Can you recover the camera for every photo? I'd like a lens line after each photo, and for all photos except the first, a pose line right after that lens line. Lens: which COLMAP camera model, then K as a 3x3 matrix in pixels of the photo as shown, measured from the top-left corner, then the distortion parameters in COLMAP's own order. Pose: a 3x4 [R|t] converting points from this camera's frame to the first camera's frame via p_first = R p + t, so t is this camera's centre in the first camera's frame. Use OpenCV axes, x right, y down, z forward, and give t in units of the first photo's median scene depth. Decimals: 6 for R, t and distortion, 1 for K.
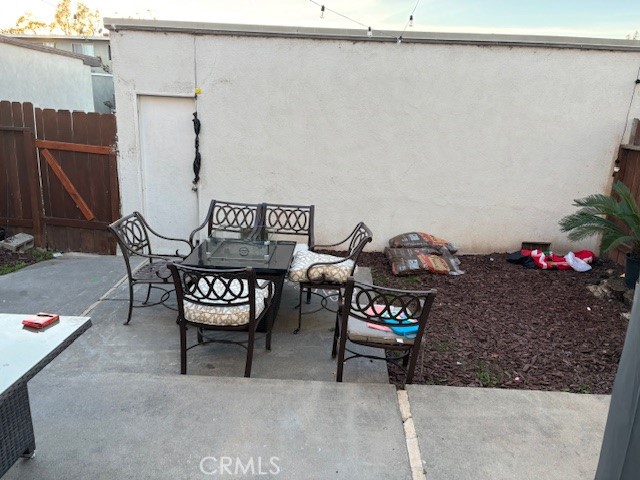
lens RADIAL K [[485.1, 0, 318.3], [0, 485.1, 240.3], [0, 0, 1]] dist [0.001198, -0.005439]
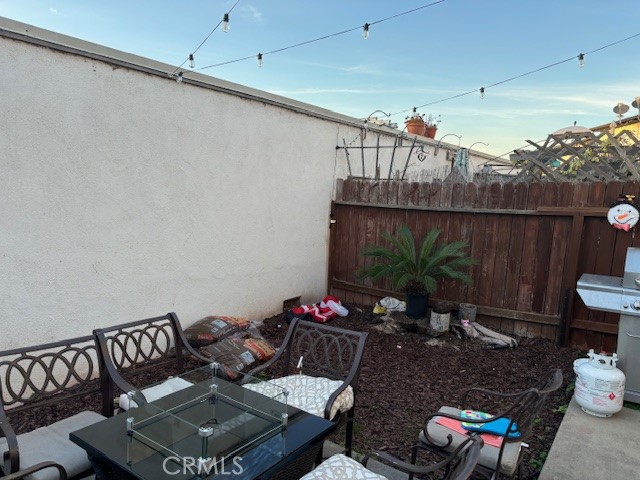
lens RADIAL K [[473.5, 0, 321.2], [0, 473.5, 231.8], [0, 0, 1]] dist [0.085906, -0.126072]
pose [[0.533561, -0.088977, 0.841068, -0.358474], [0.193716, 0.980871, -0.019124, -0.107626], [-0.823278, 0.173132, 0.540591, 0.424052]]
